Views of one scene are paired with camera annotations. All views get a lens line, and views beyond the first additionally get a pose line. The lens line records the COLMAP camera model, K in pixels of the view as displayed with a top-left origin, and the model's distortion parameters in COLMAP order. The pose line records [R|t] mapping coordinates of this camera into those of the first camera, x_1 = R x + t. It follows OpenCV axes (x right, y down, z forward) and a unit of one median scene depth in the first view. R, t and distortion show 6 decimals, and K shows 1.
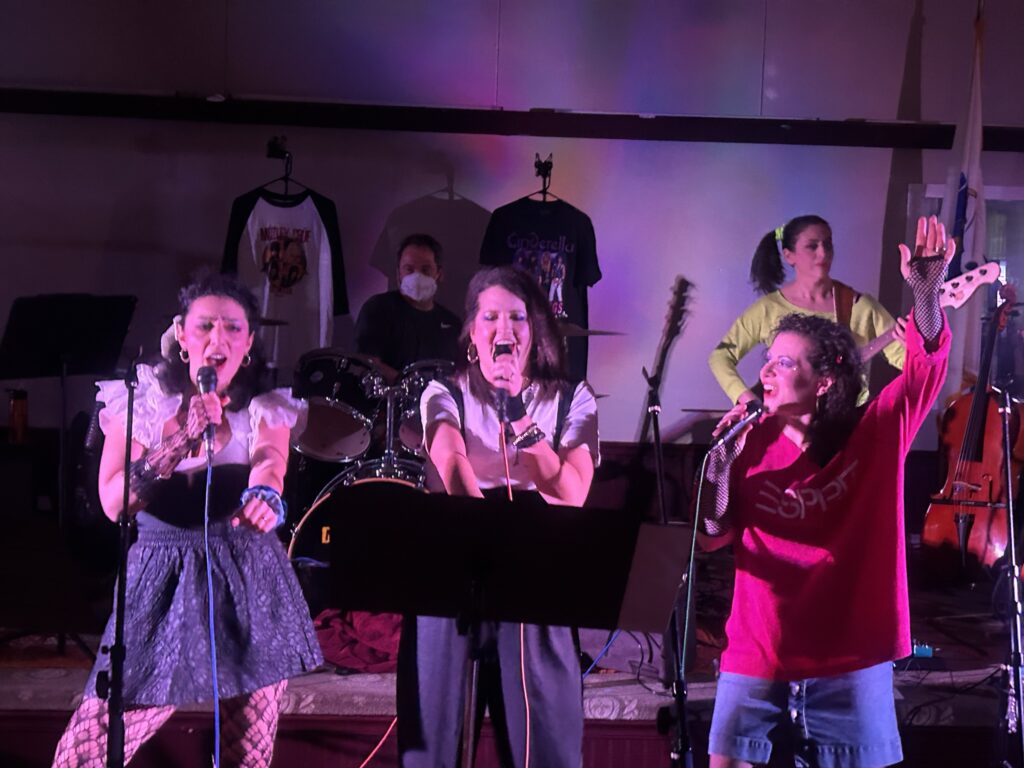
lens RADIAL K [[1425.7, 0, 512.0], [0, 1425.7, 384.0], [0, 0, 1]] dist [0.214211, -0.653035]
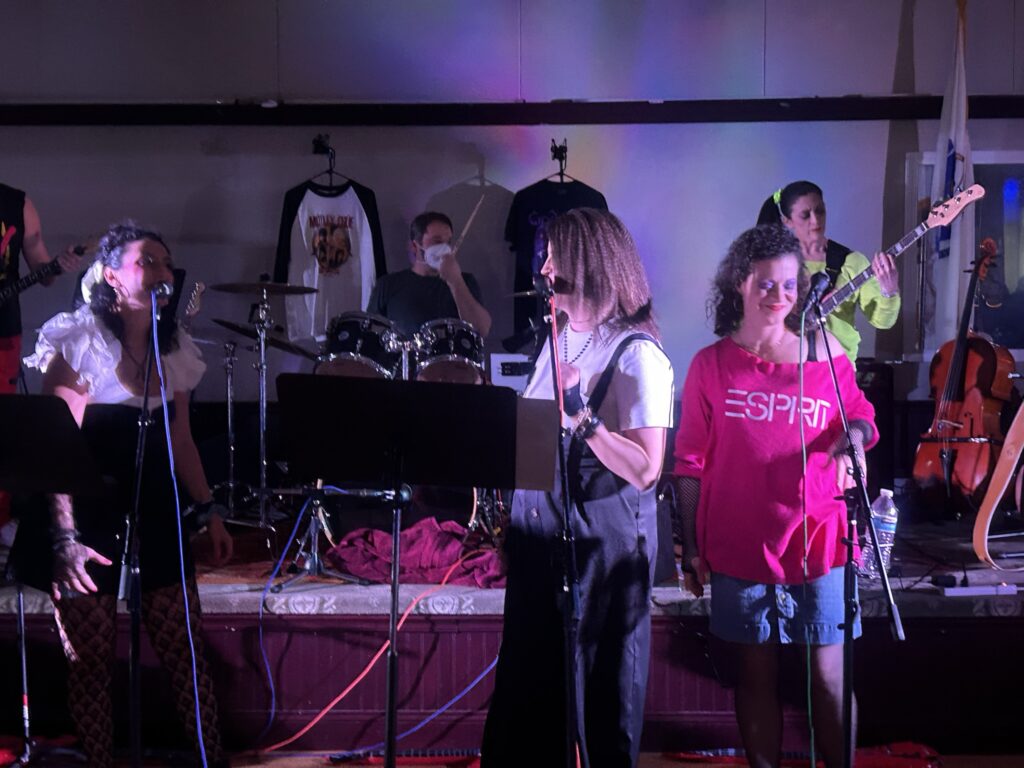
lens RADIAL K [[1425.7, 0, 512.0], [0, 1425.7, 384.0], [0, 0, 1]] dist [0.214211, -0.653035]
pose [[0.995772, -0.031120, -0.086432, 0.075634], [0.030438, 0.999494, -0.009200, 0.037544], [0.086675, 0.006531, 0.996215, -0.105785]]
